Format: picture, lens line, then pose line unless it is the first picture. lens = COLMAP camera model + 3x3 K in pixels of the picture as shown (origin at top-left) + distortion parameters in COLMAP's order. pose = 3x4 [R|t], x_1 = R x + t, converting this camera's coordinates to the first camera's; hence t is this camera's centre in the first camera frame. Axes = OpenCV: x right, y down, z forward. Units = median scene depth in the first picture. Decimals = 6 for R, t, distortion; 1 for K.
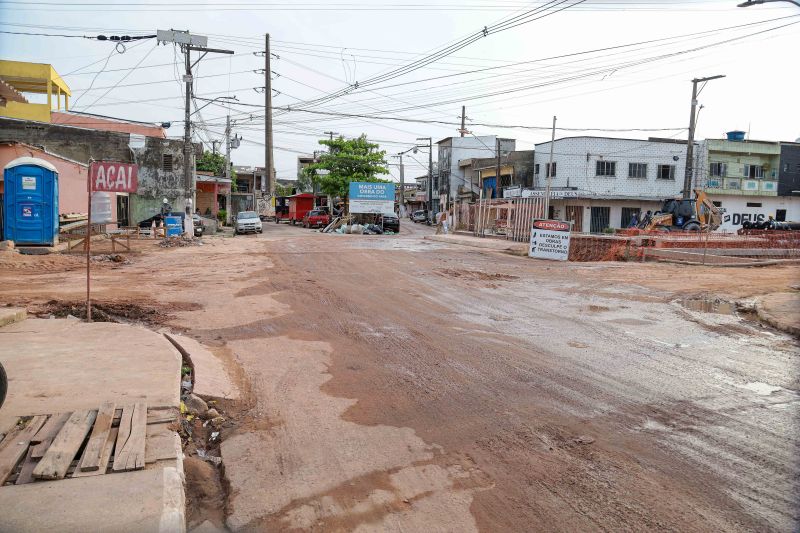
lens RADIAL K [[551.6, 0, 384.8], [0, 551.6, 260.6], [0, 0, 1]] dist [-0.128298, 0.072055]
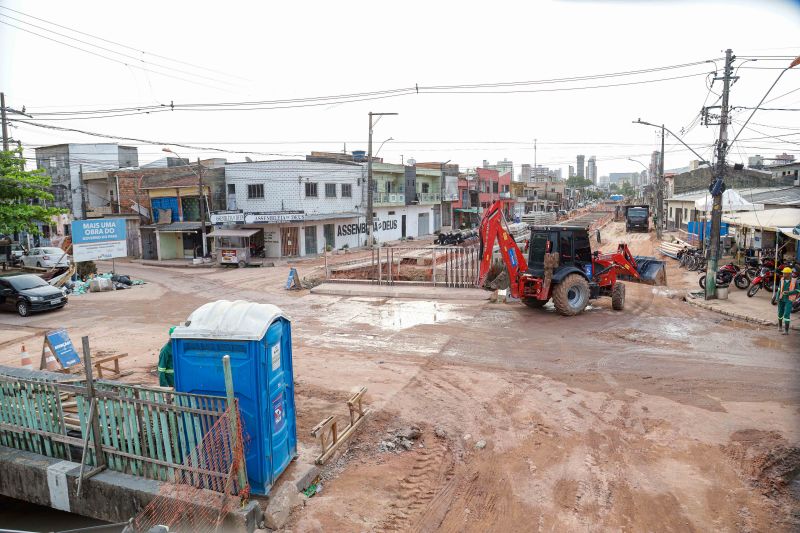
lens RADIAL K [[551.6, 0, 395.5], [0, 551.6, 265.0], [0, 0, 1]] dist [-0.128298, 0.072055]
pose [[0.586241, -0.128906, 0.799816, -0.376458], [0.102162, 0.991142, 0.084860, -0.098437], [-0.803670, 0.031963, 0.594217, 0.227463]]
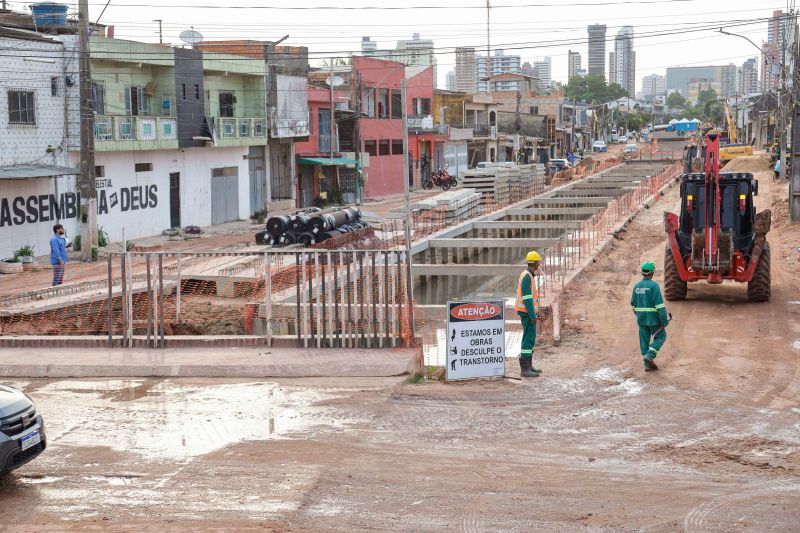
lens RADIAL K [[1356.4, 0, 400.4], [0, 1356.4, 267.8], [0, 0, 1]] dist [0.266163, 0.000000]
pose [[0.427338, -0.120488, 0.896027, -0.383478], [0.105721, 0.990940, 0.082830, -0.098246], [-0.897889, 0.059332, 0.436205, 0.234894]]
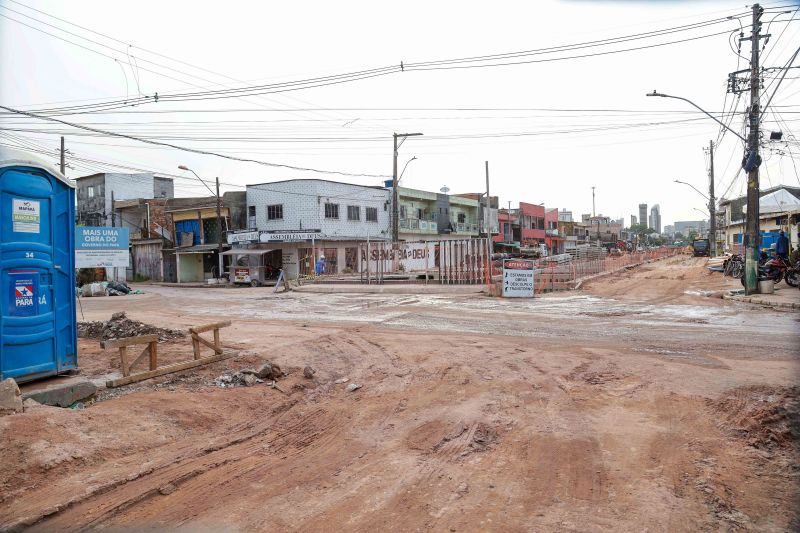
lens RADIAL K [[551.6, 0, 396.1], [0, 551.6, 264.3], [0, 0, 1]] dist [-0.128298, 0.072055]
pose [[0.671059, -0.050661, 0.739671, -0.291085], [0.104128, 0.994214, -0.026373, -0.028573], [-0.734056, 0.094718, 0.672451, 0.210217]]
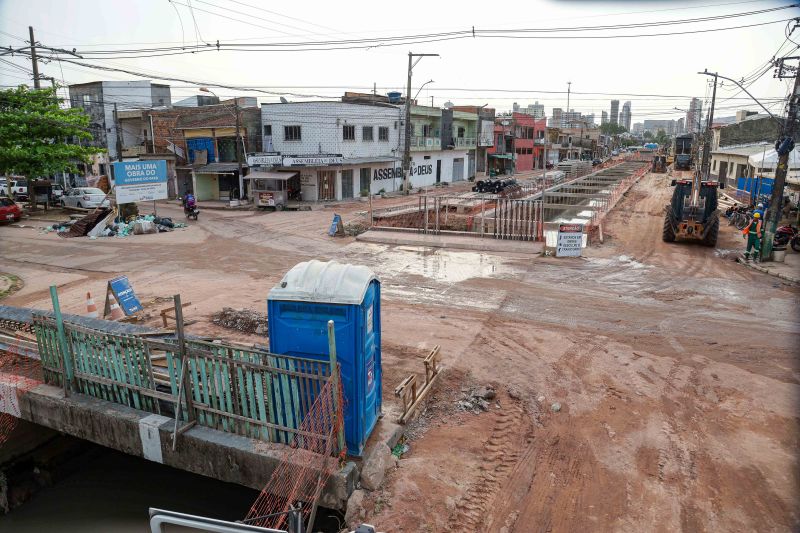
lens RADIAL K [[551.6, 0, 394.5], [0, 551.6, 272.0], [0, 0, 1]] dist [-0.128298, 0.072055]
pose [[0.624335, -0.202472, 0.754461, -0.386839], [0.080187, 0.977334, 0.195927, -0.107091], [-0.777030, -0.061826, 0.626420, 0.251154]]
